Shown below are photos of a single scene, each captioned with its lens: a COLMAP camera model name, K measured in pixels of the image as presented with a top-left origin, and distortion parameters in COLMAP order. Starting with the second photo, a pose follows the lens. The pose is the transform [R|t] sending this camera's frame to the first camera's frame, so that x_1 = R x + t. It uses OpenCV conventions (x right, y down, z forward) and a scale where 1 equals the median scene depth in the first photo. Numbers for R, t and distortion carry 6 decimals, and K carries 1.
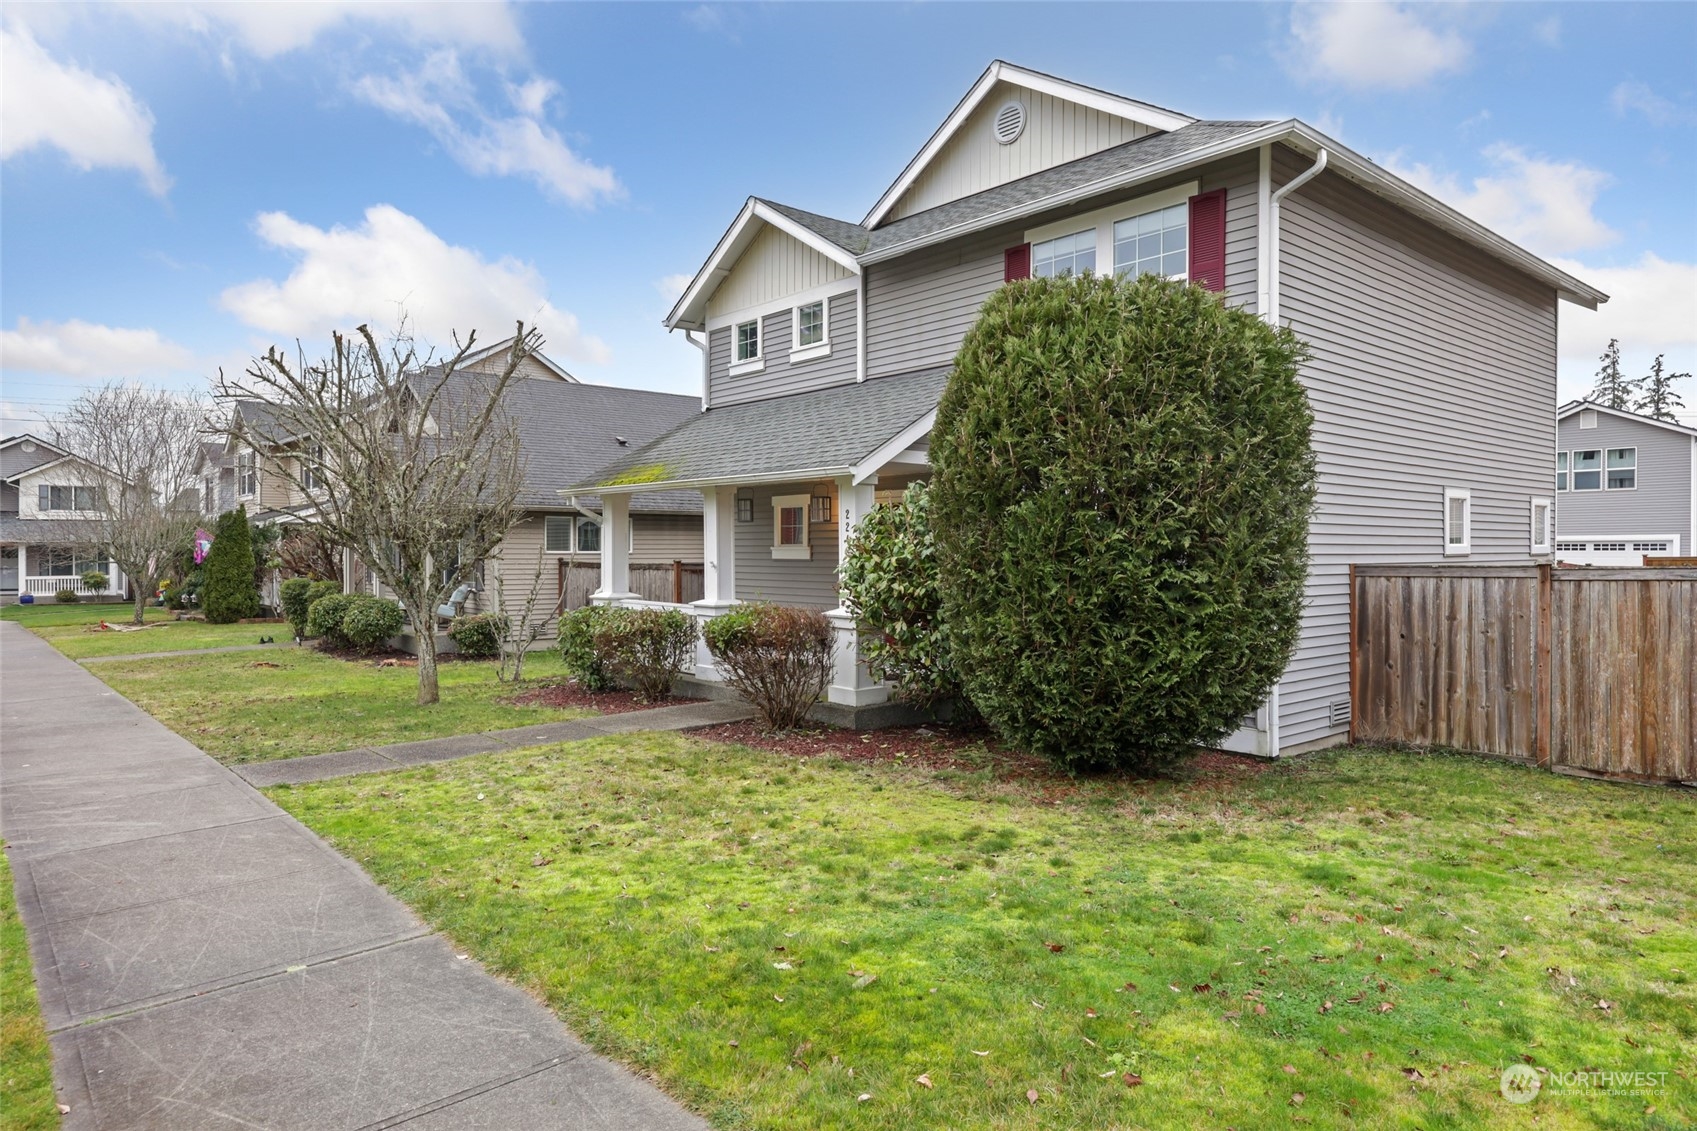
lens RADIAL K [[1038.8, 0, 869.6], [0, 1038.8, 558.3], [0, 0, 1]] dist [-0.006037, -0.001503]
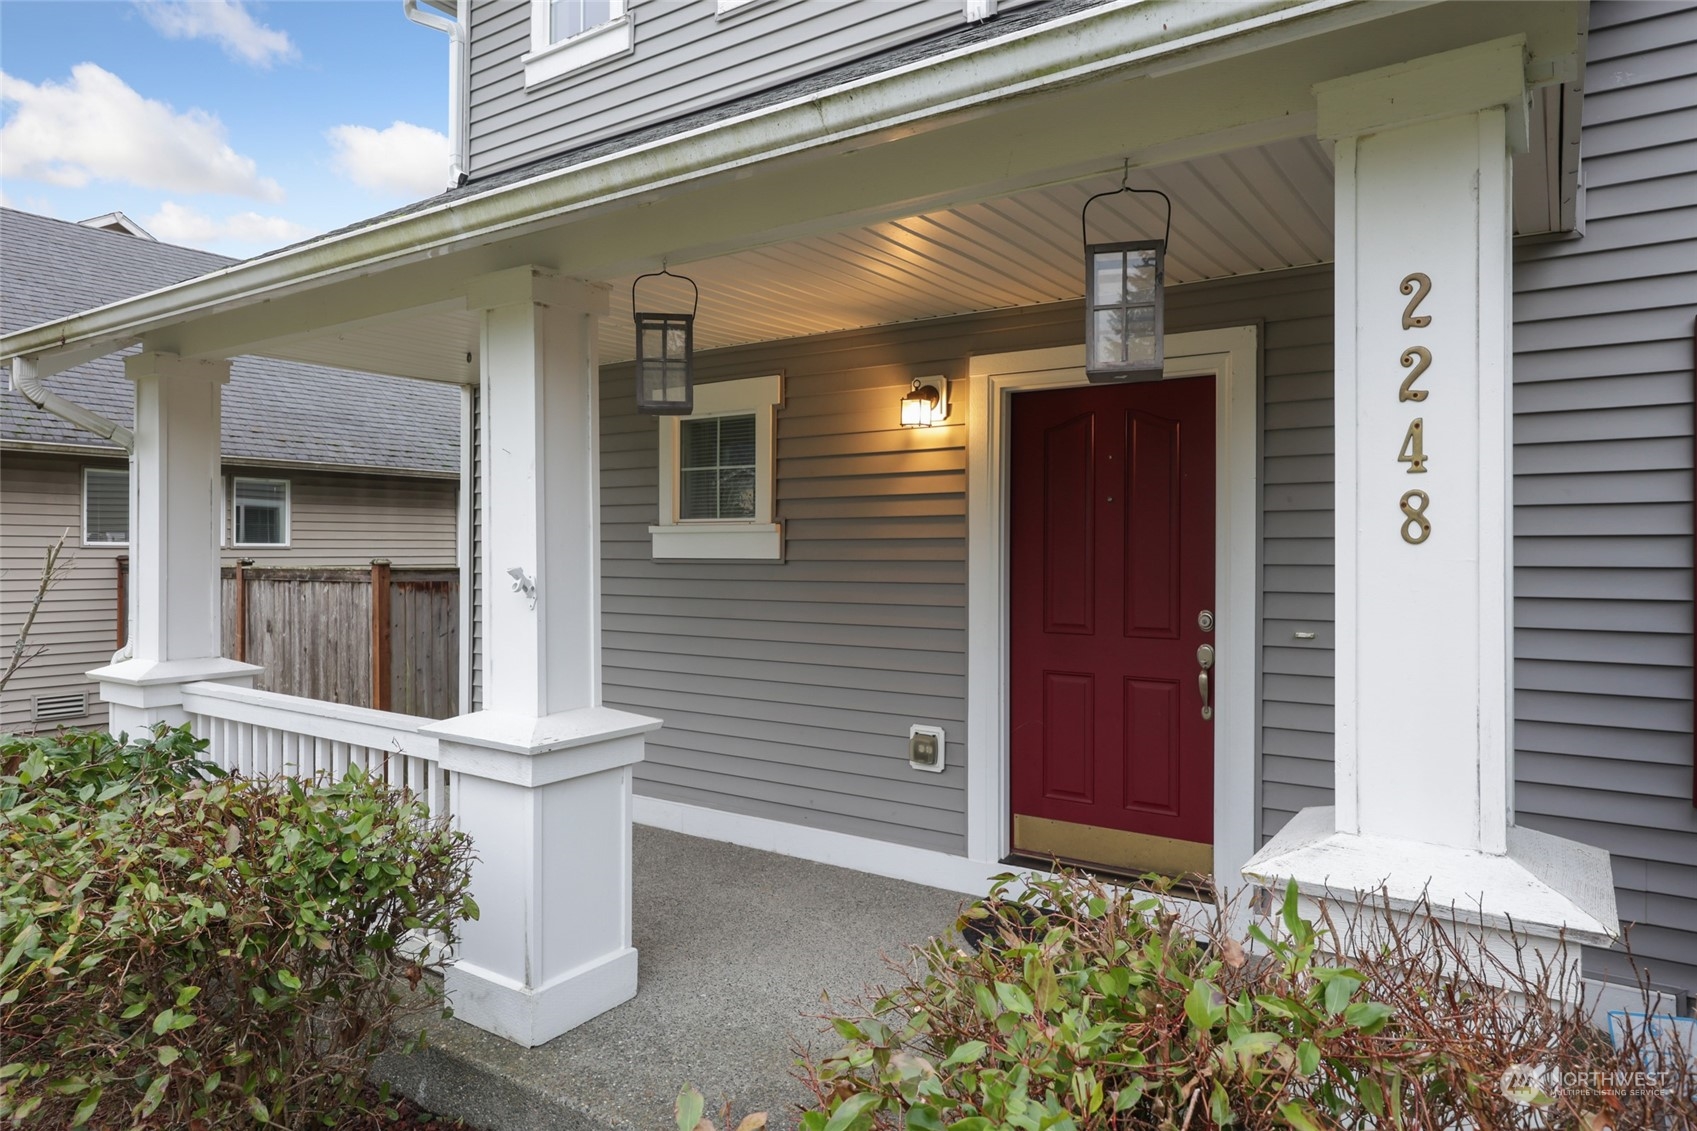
lens RADIAL K [[1038.8, 0, 869.6], [0, 1038.8, 558.3], [0, 0, 1]] dist [-0.006037, -0.001503]
pose [[0.968856, -0.000069, 0.247626, -0.114383], [-0.000035, 1.000000, 0.000418, 0.000642], [-0.247626, -0.000414, 0.968856, 0.640335]]
